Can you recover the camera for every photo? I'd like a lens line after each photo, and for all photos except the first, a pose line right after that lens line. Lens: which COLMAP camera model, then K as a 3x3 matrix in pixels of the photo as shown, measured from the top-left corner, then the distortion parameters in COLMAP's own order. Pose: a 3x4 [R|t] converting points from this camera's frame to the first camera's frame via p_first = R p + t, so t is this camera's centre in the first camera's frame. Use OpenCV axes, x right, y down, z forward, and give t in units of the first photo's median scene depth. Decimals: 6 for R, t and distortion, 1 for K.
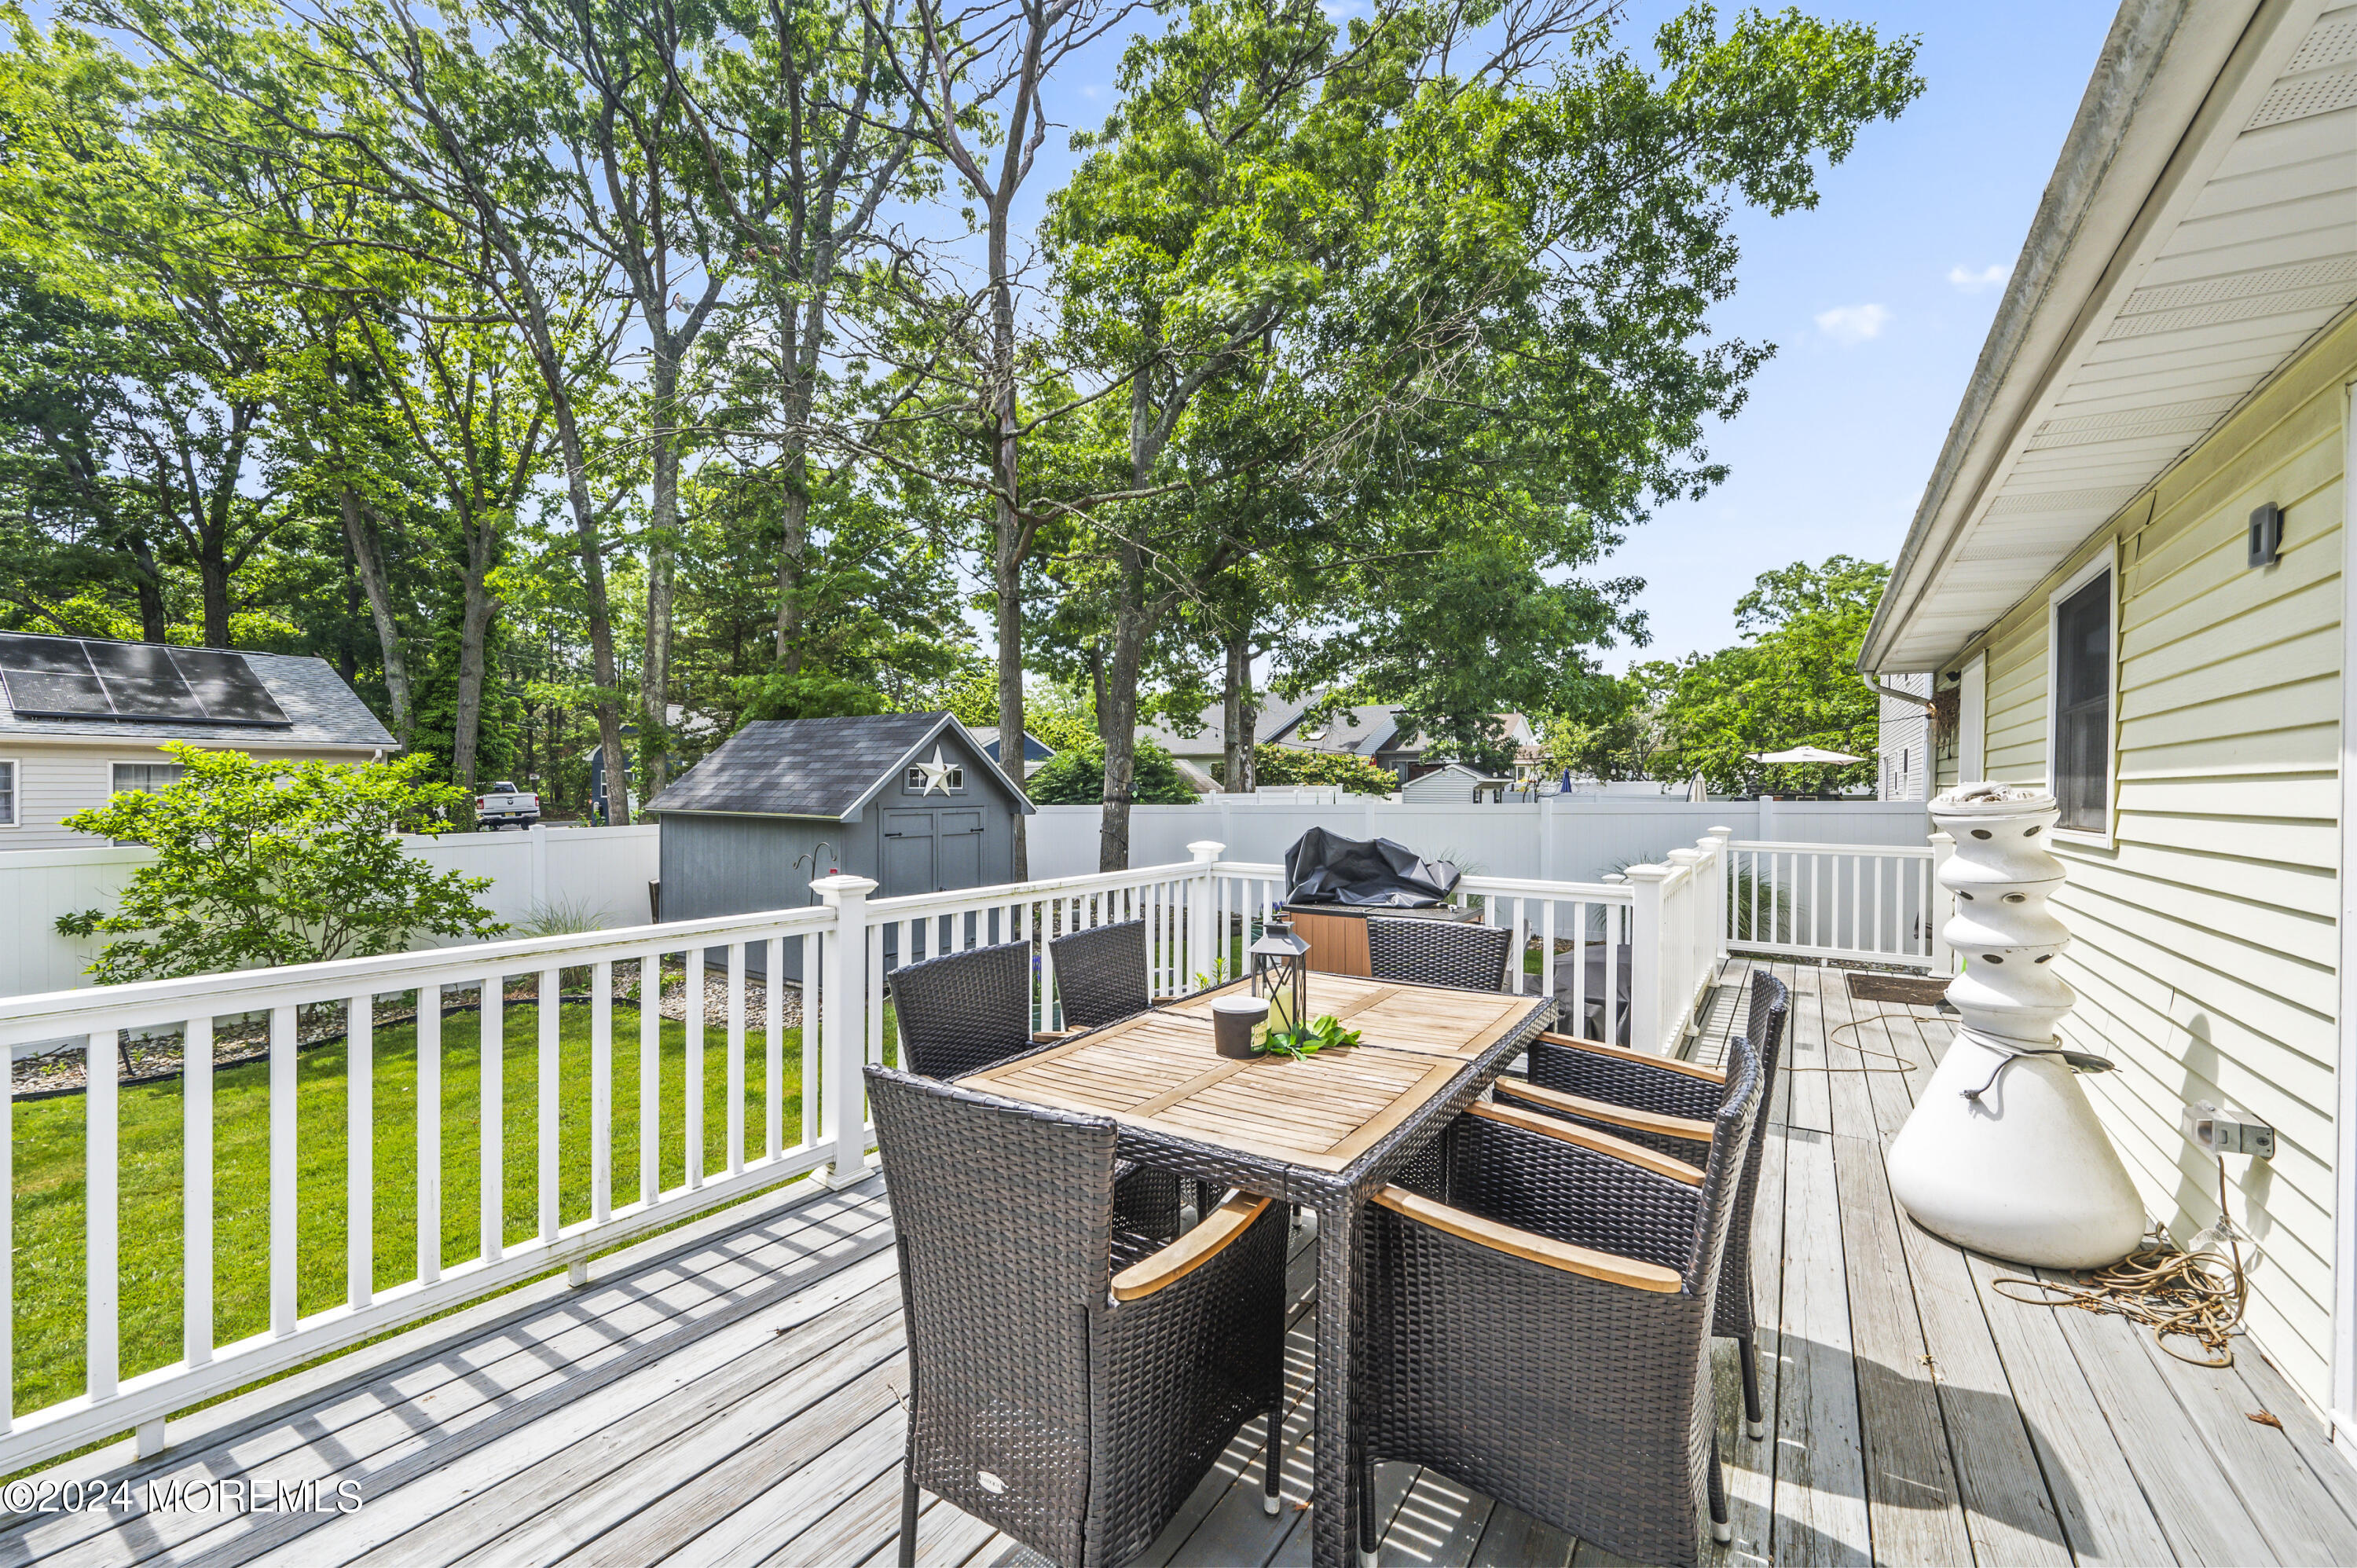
lens RADIAL K [[1007.1, 0, 1178.5], [0, 1007.1, 784.0], [0, 0, 1]] dist [-0.001073, -0.000027]
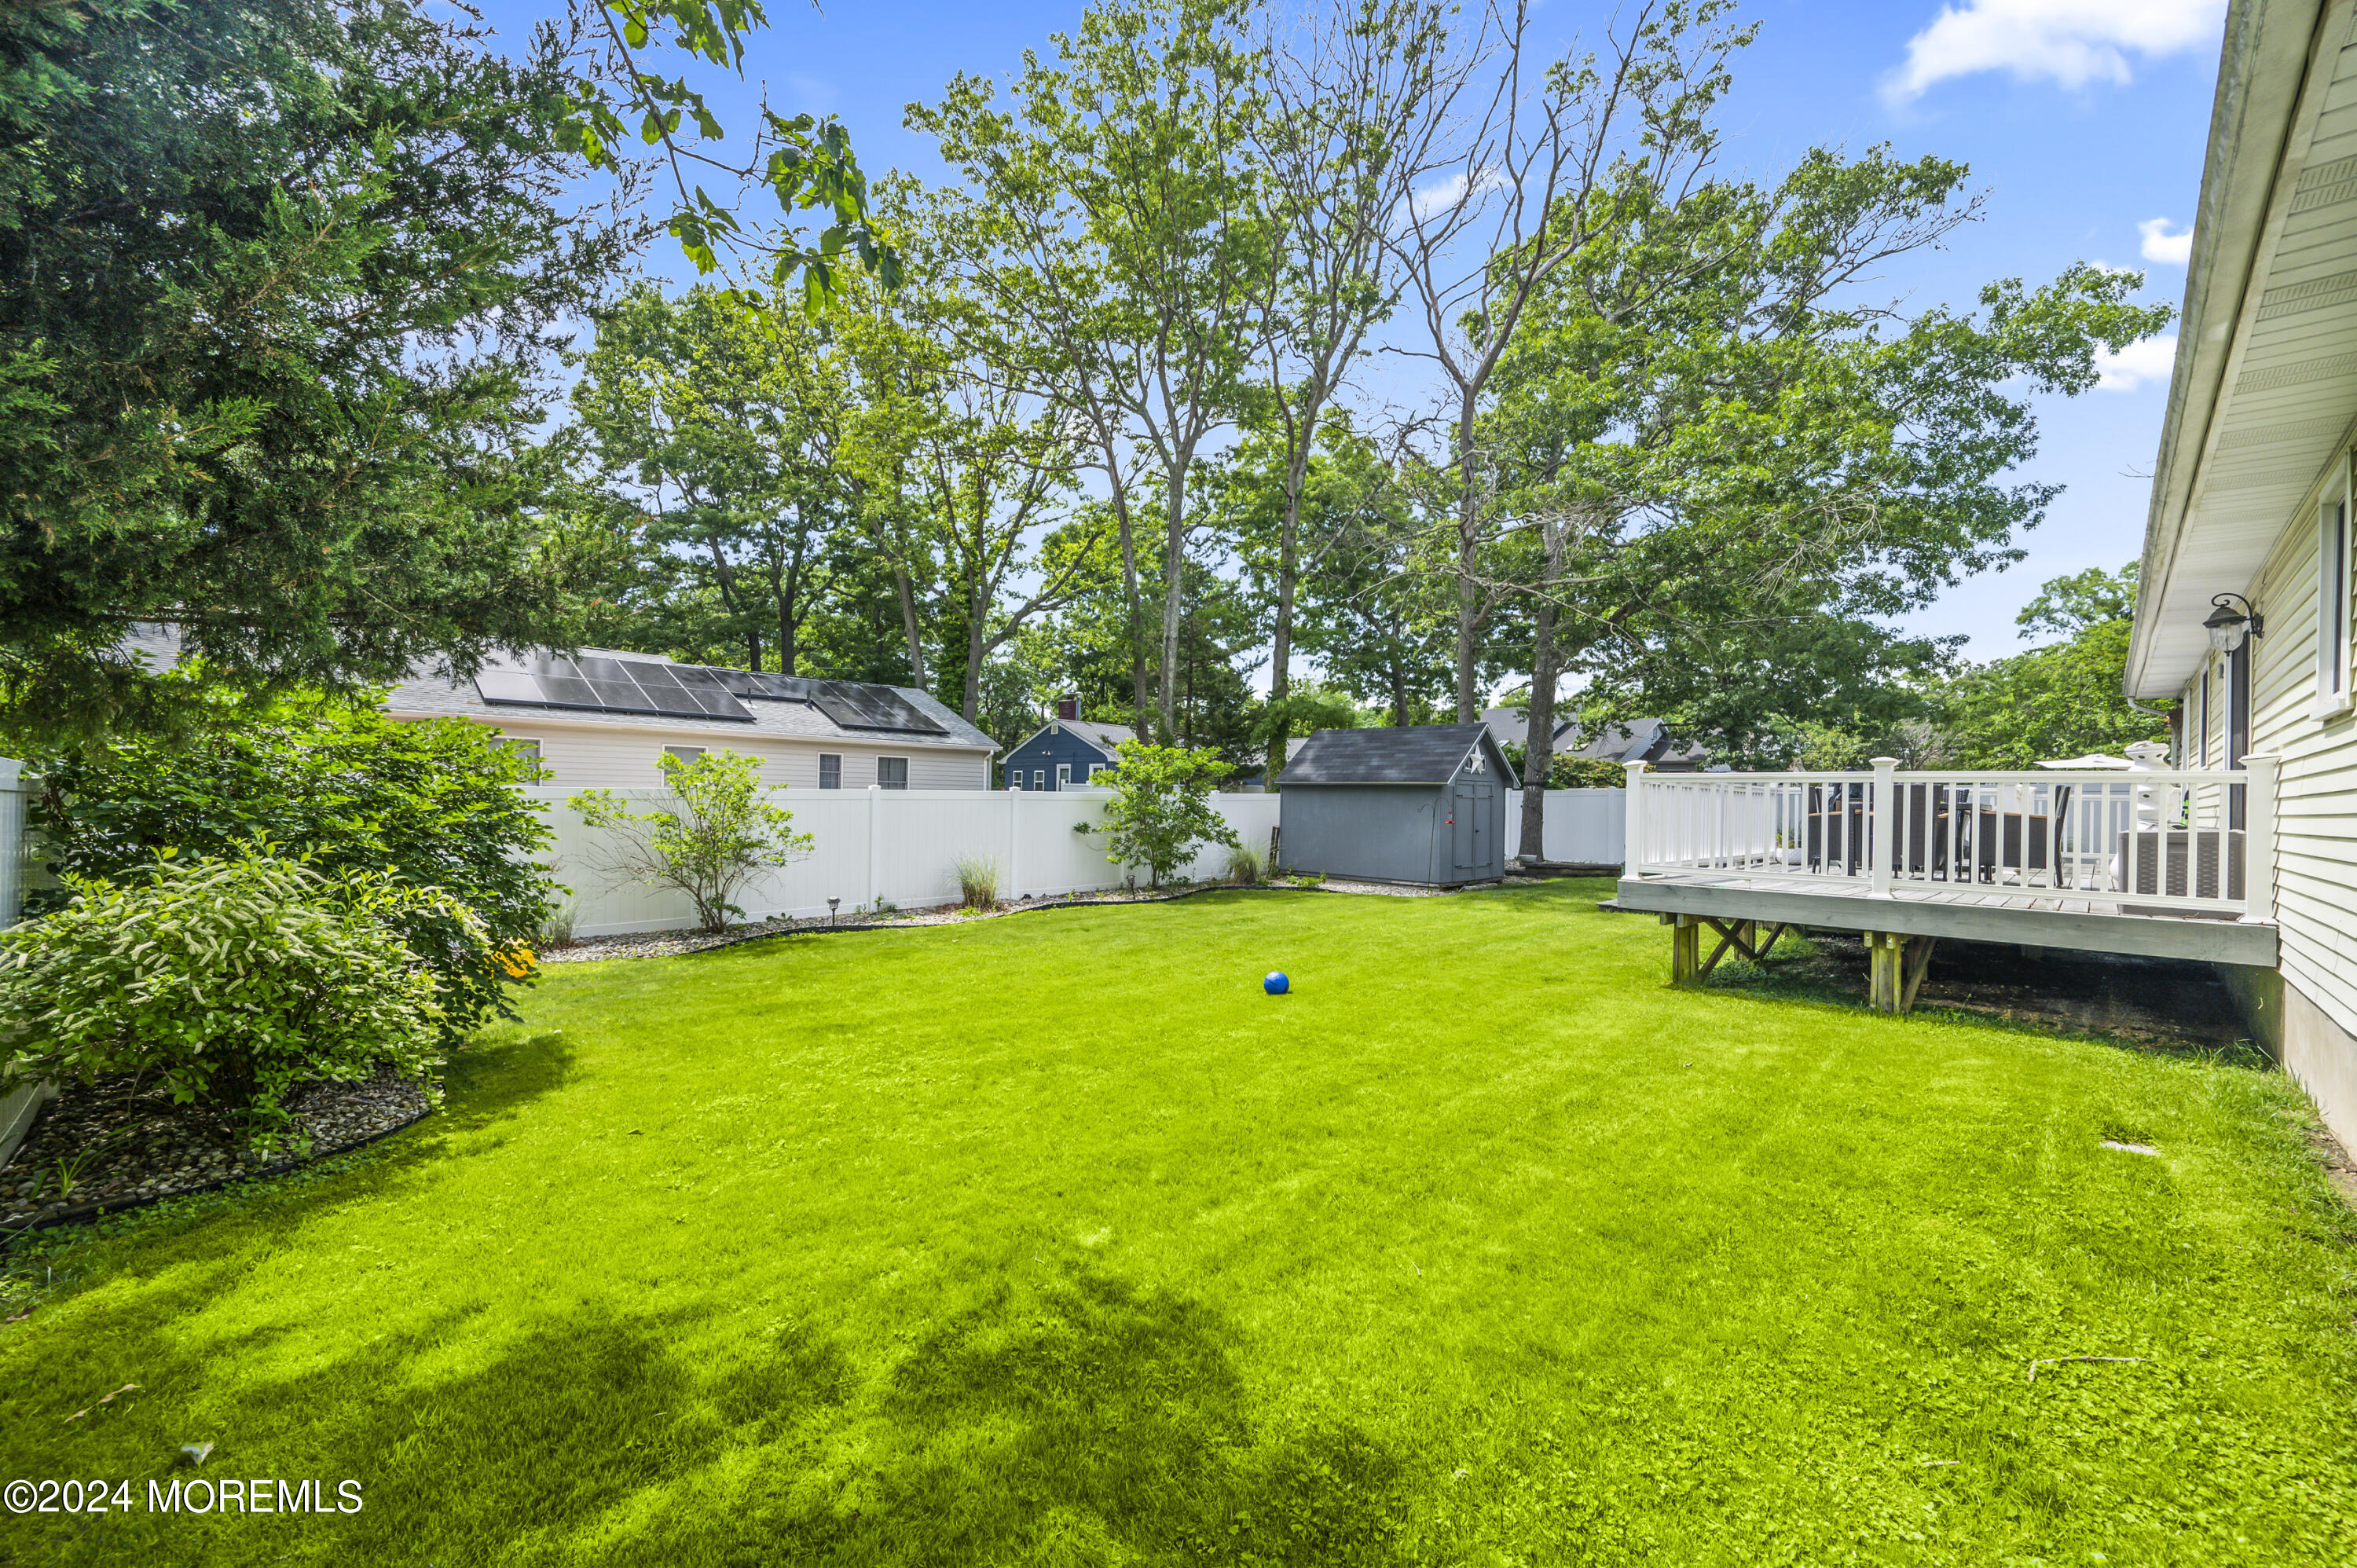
lens RADIAL K [[969.7, 0, 1178.5], [0, 969.7, 784.0], [0, 0, 1]] dist [-0.000415, -0.000077]
pose [[0.978696, 0.010580, -0.205041, -0.247219], [-0.013125, 0.999853, -0.011052, 0.033217], [0.204894, 0.013508, 0.978691, -0.418827]]
